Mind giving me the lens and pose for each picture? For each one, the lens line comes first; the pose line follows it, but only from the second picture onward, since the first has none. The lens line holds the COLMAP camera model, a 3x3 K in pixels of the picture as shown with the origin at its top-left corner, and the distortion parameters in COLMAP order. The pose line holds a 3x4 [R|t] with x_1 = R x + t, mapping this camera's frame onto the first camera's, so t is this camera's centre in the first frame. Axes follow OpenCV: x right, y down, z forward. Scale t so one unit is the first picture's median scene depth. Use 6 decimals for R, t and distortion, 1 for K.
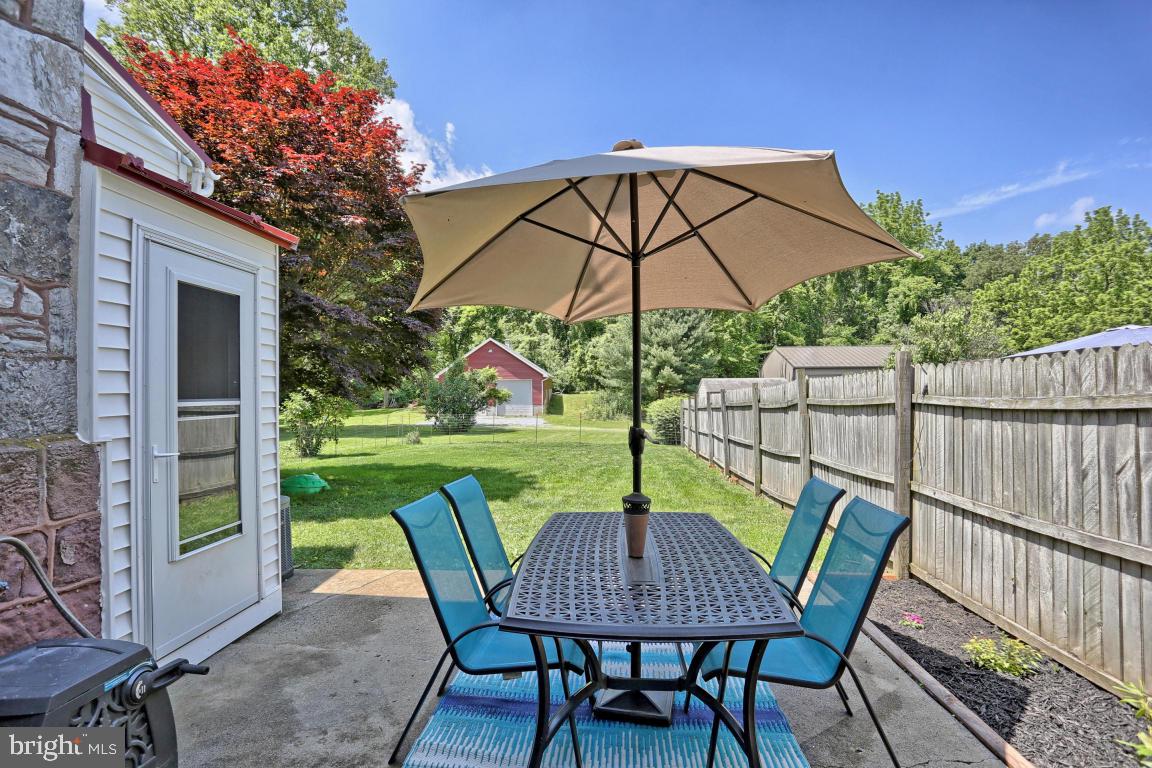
lens RADIAL K [[564.7, 0, 571.2], [0, 564.7, 384.2], [0, 0, 1]] dist [-0.021988, 0.006816]
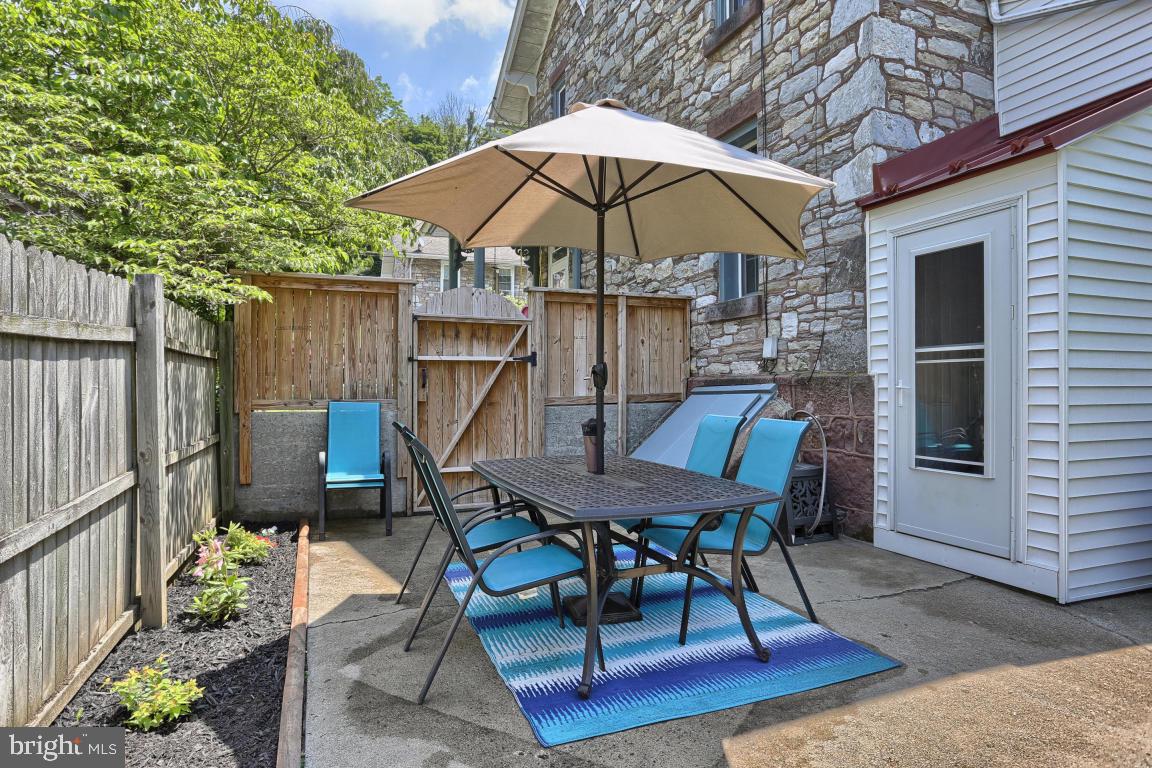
lens RADIAL K [[639.1, 0, 575.0], [0, 639.1, 379.9], [0, 0, 1]] dist [-0.044106, 0.003770]
pose [[-0.896325, 0.005163, -0.443368, 0.658456], [0.014066, 0.999760, -0.016793, 0.116434], [0.443175, -0.021288, -0.896182, 1.939260]]
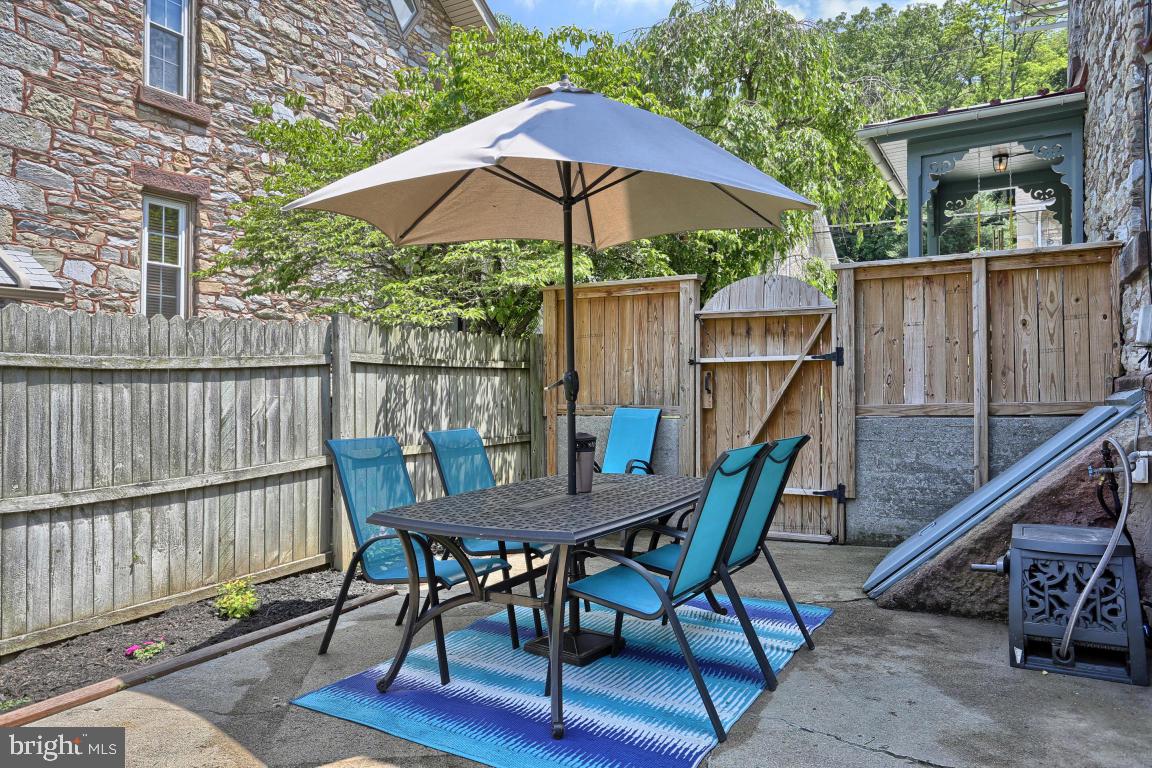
lens RADIAL K [[763.7, 0, 578.1], [0, 763.7, 378.7], [0, 0, 1]] dist [-0.031757, 0.003727]
pose [[-0.903505, 0.018275, 0.428188, -0.437145], [0.008529, 0.999659, -0.024670, 0.109353], [-0.428493, -0.018638, -0.903353, 2.044437]]
